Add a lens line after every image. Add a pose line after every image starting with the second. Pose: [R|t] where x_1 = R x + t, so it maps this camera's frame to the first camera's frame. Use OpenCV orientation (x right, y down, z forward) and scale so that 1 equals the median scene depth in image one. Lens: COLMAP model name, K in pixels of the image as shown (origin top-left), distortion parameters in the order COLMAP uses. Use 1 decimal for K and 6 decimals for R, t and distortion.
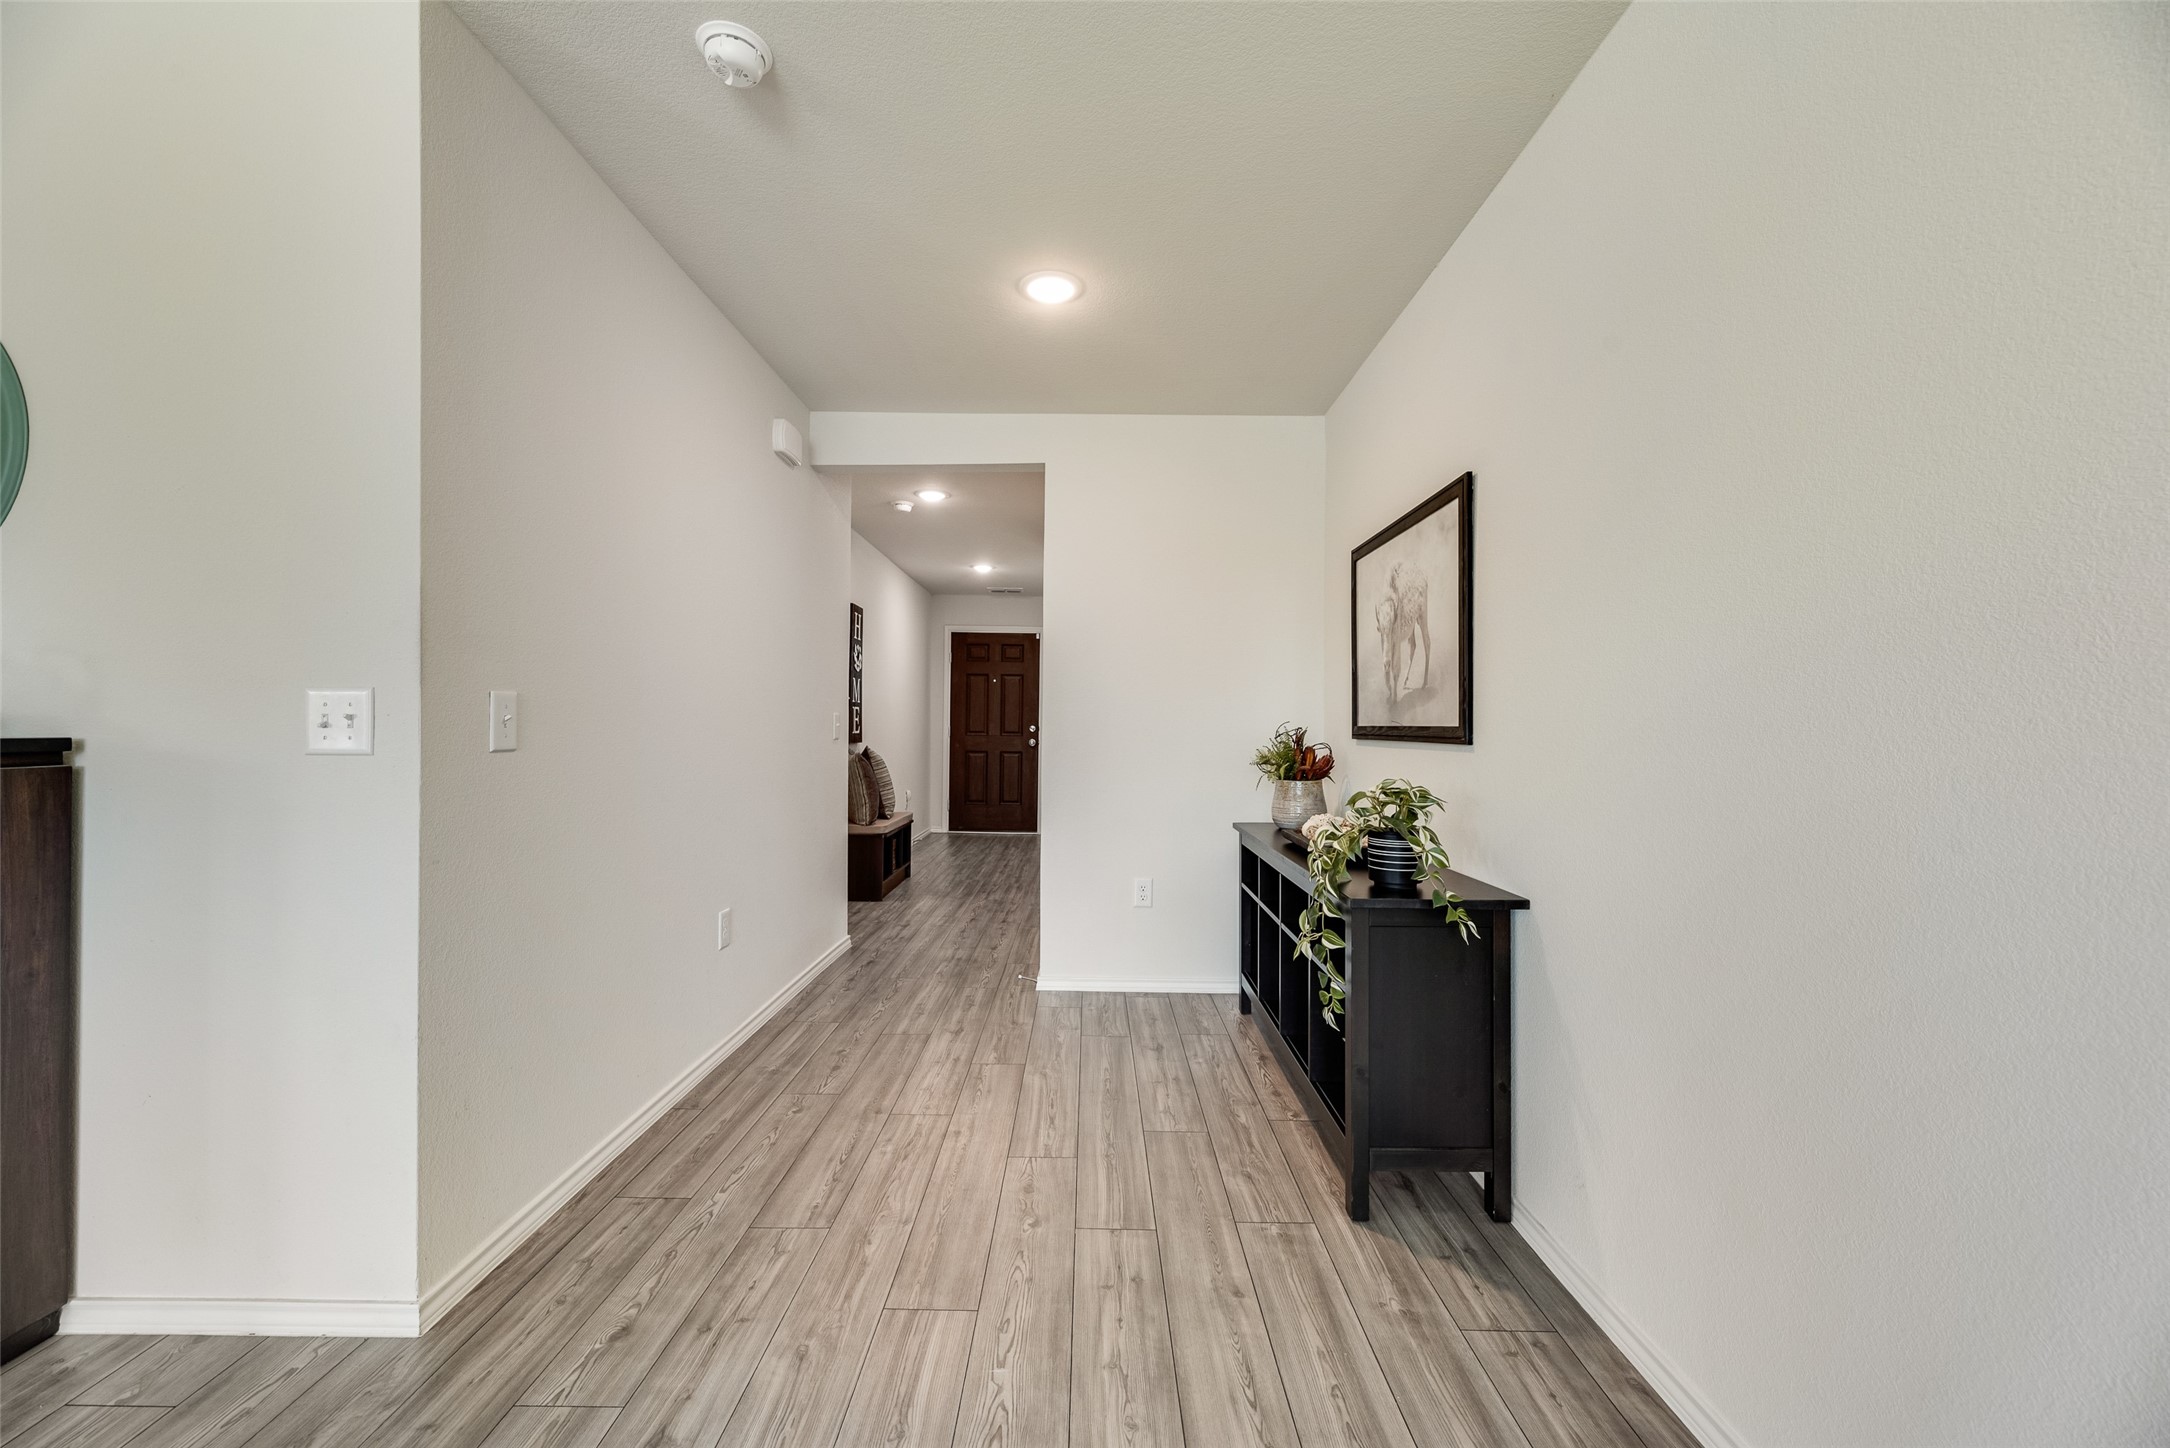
lens RADIAL K [[861.9, 0, 1075.6], [0, 861.9, 727.0], [0, 0, 1]] dist [-0.000949, -0.000081]
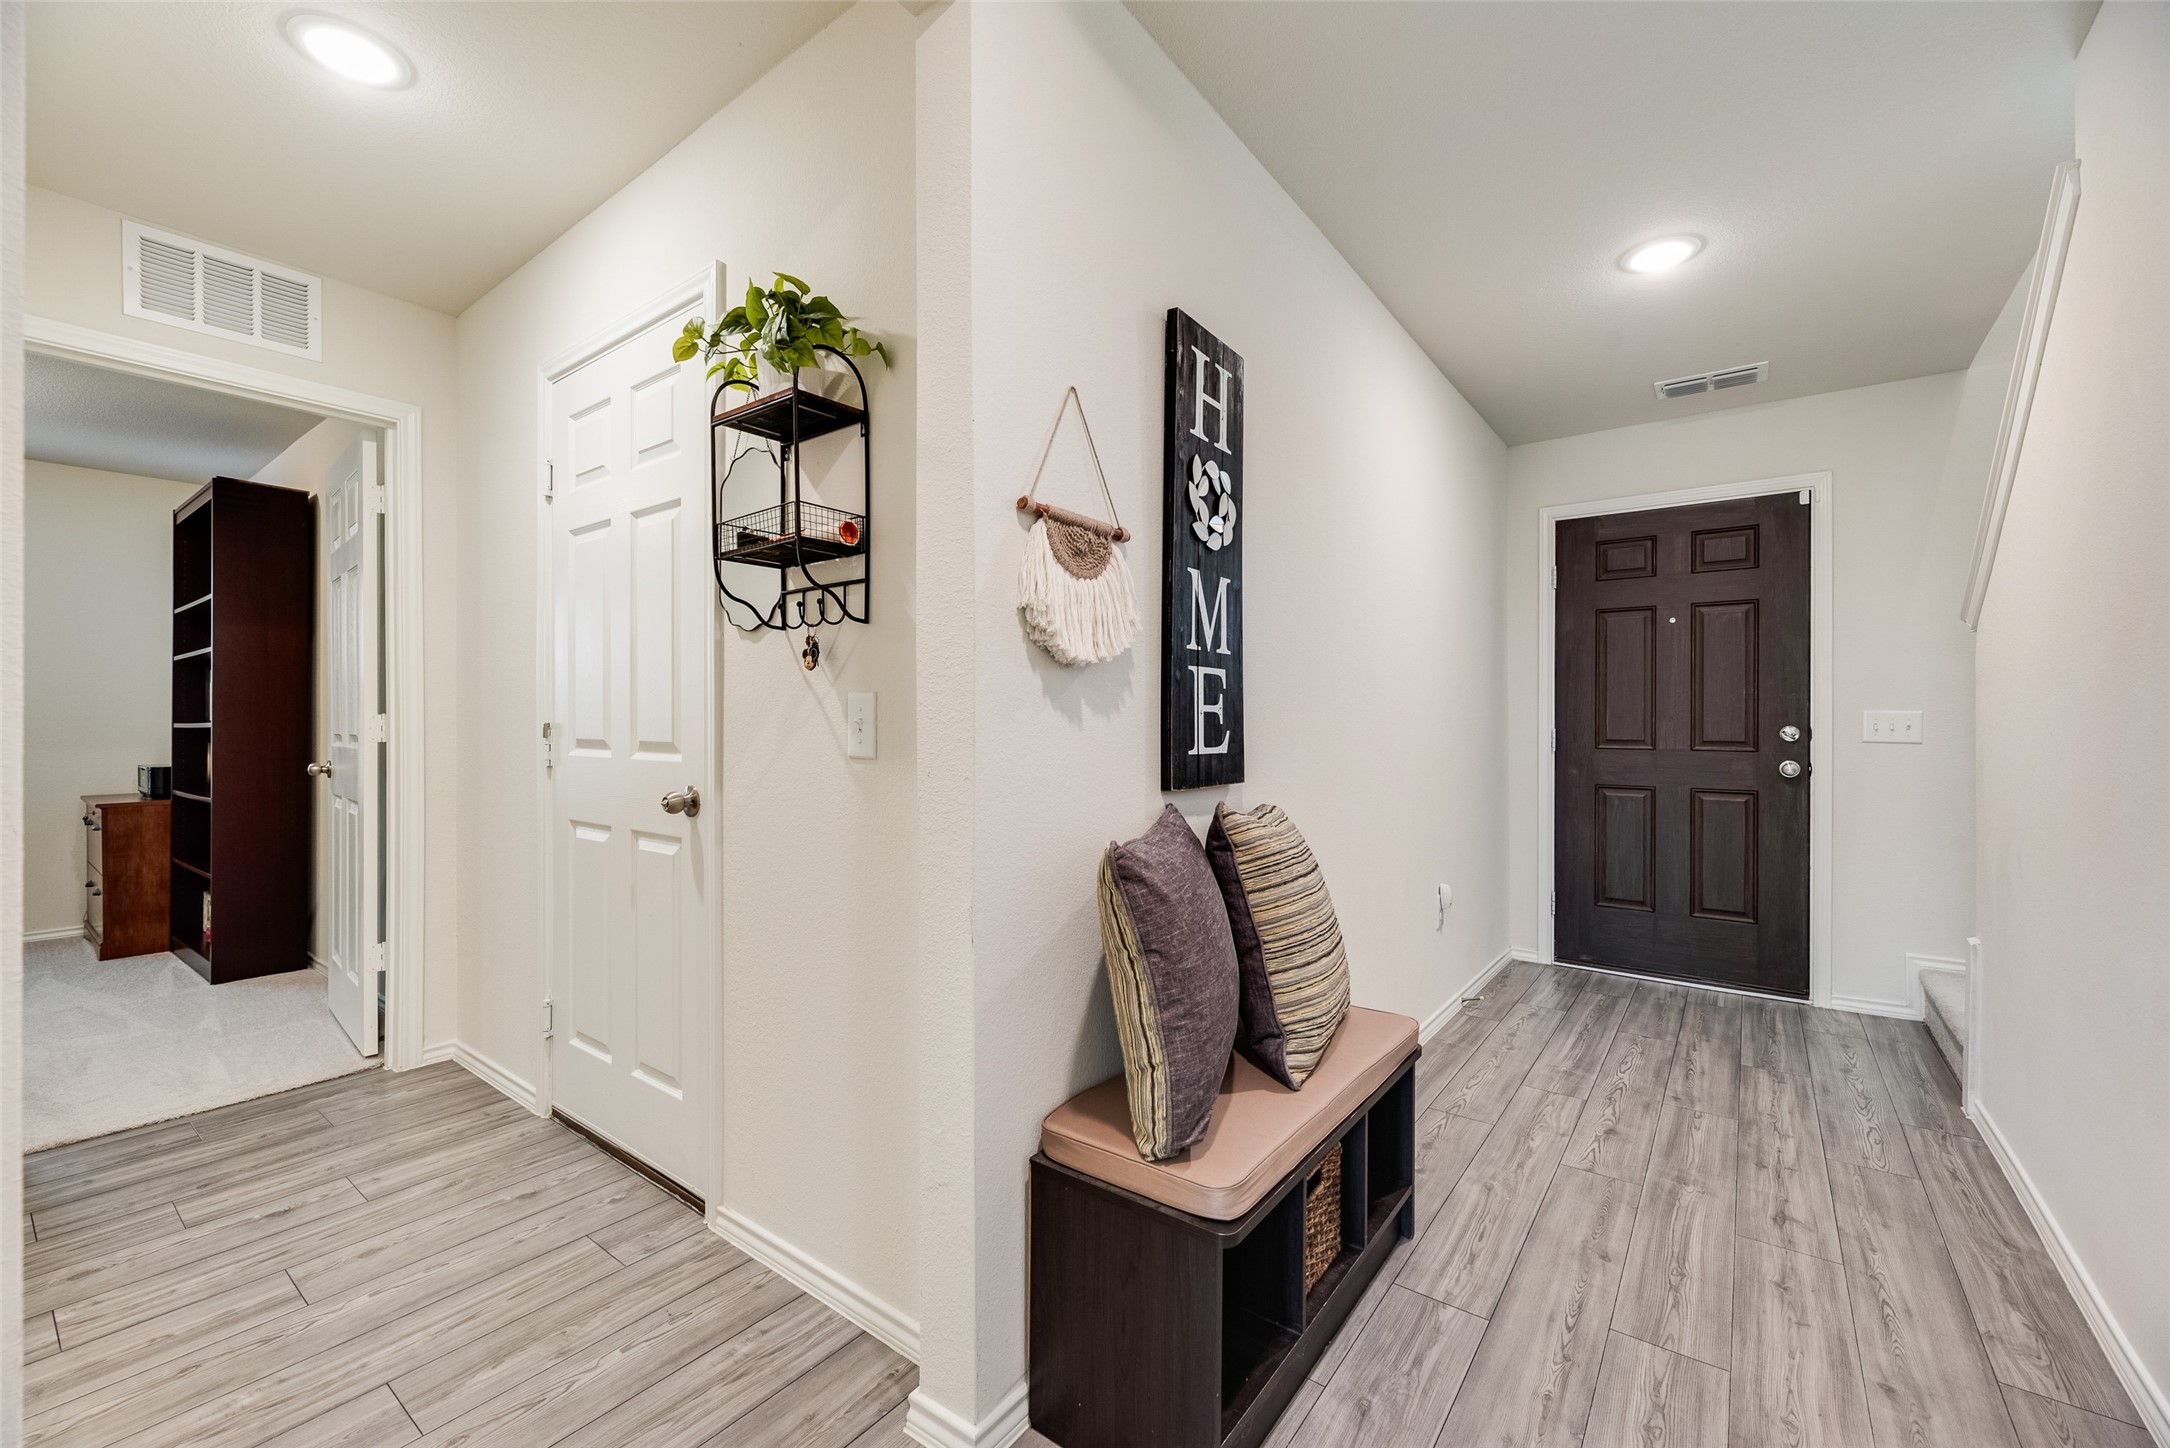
lens RADIAL K [[847.4, 0, 1076.3], [0, 847.4, 736.6], [0, 0, 1]] dist [0.000460, -0.000063]
pose [[0.795560, 0.002268, -0.605871, -0.074853], [0.003681, 0.999956, 0.008577, -0.001185], [0.605864, -0.009054, 0.795517, 0.495469]]
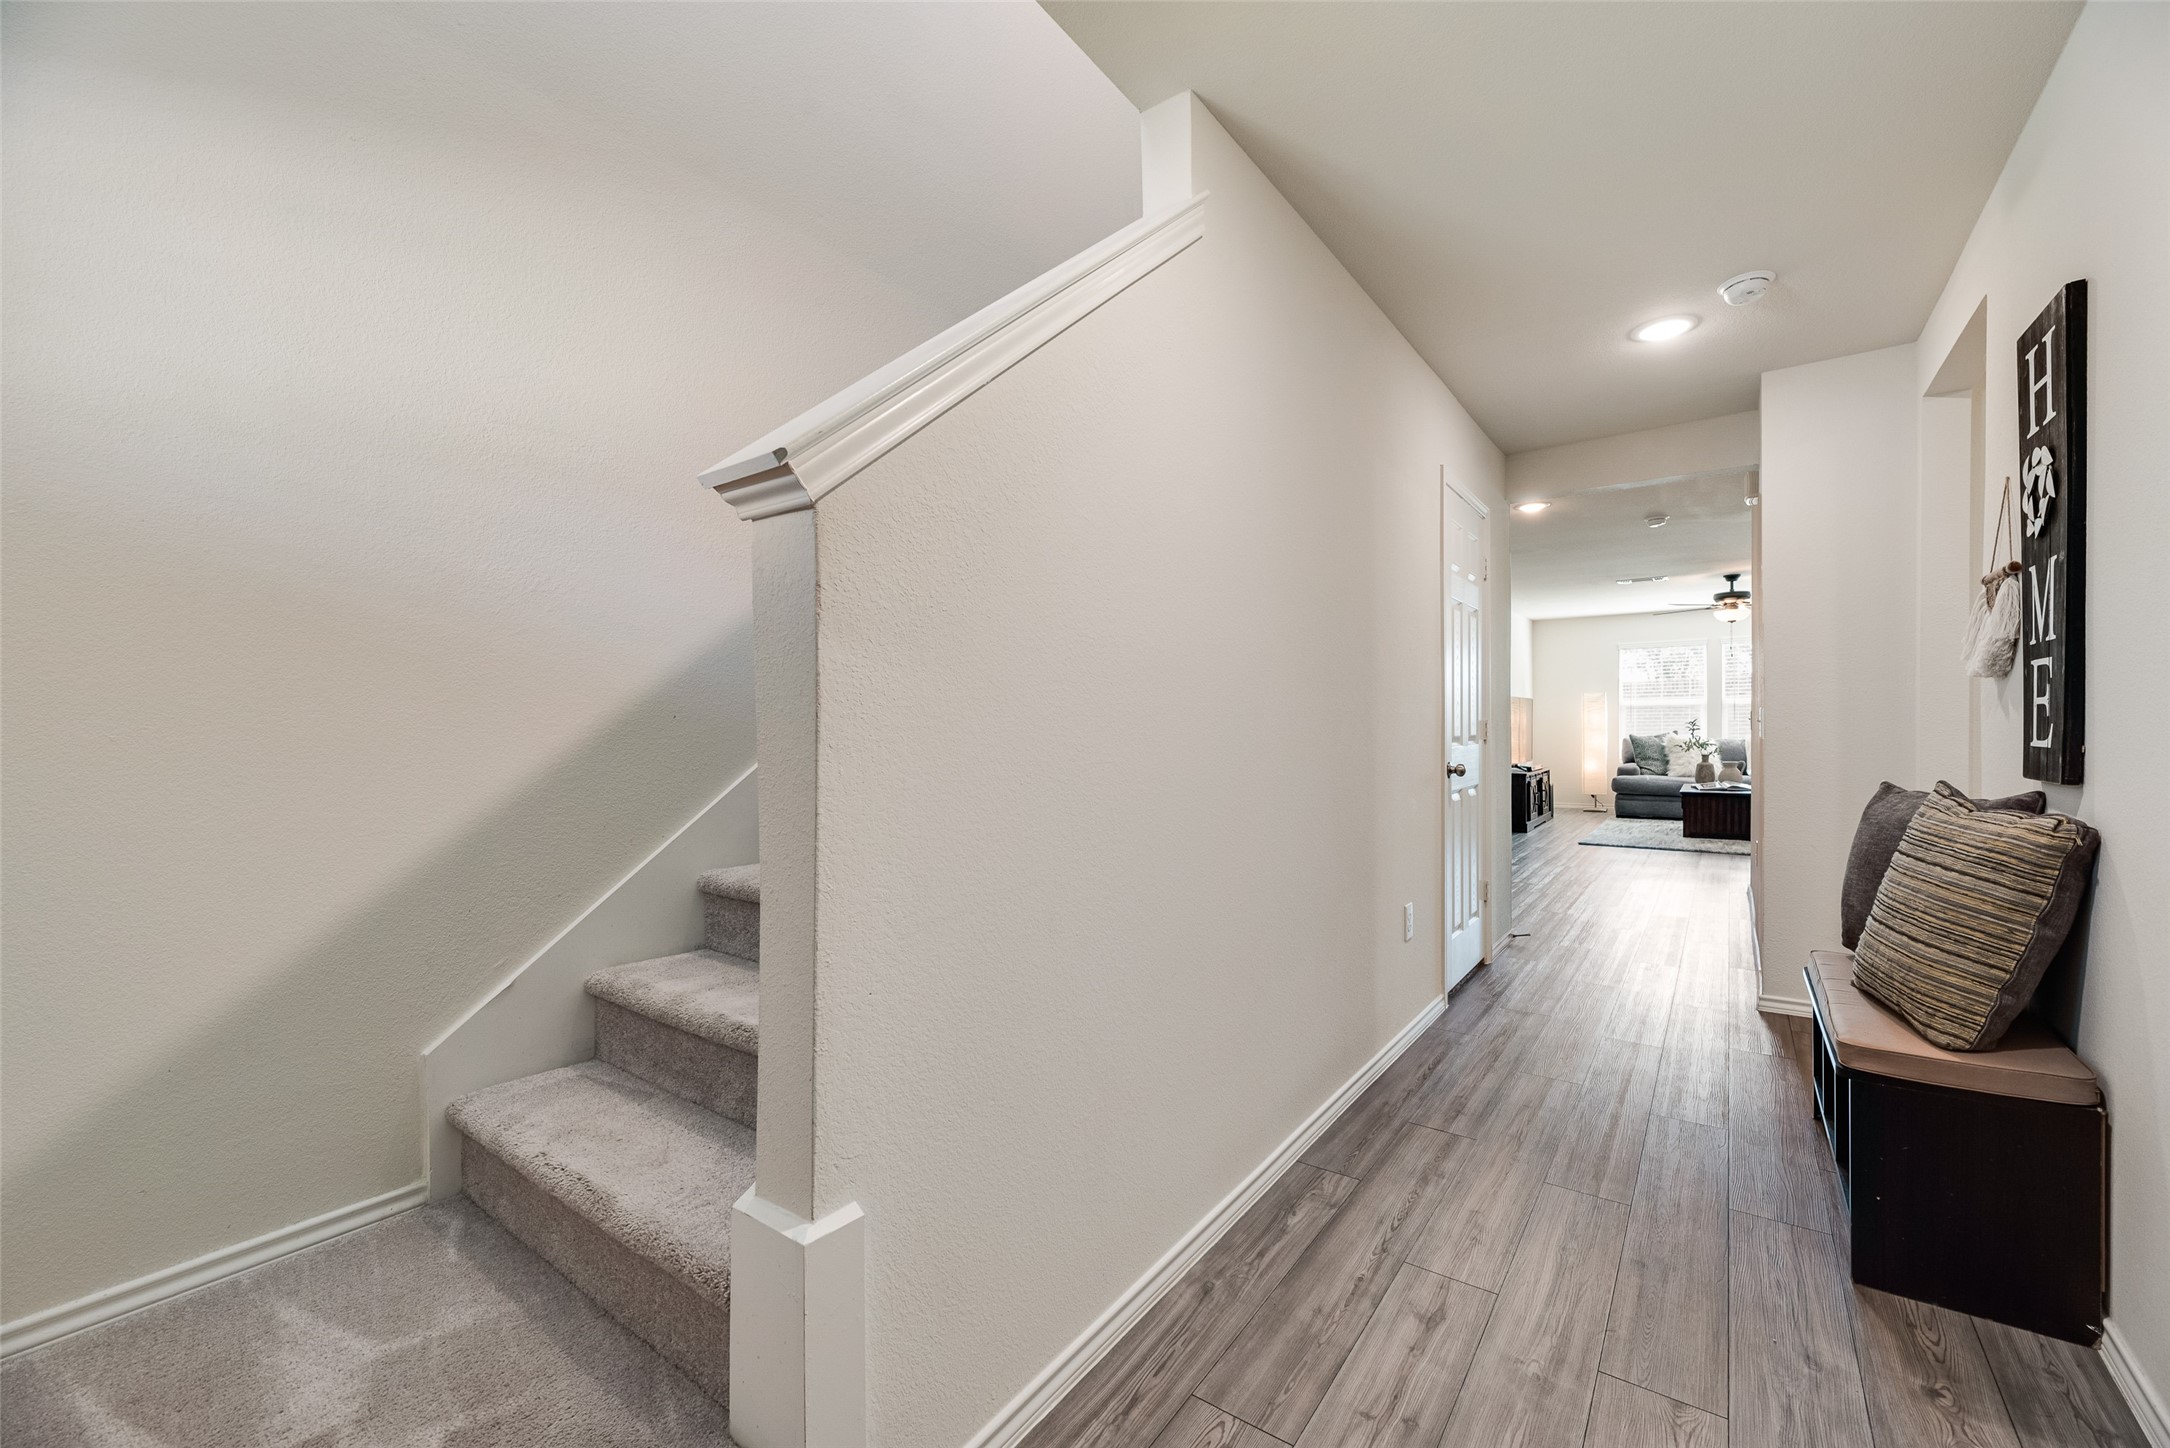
lens RADIAL K [[861.9, 0, 1075.6], [0, 861.9, 727.0], [0, 0, 1]] dist [-0.000949, -0.000081]
pose [[-0.811349, -0.000201, 0.584562, -0.107539], [-0.000912, 0.999999, -0.000922, 0.000421], [-0.584561, -0.001281, -0.811348, 0.973489]]
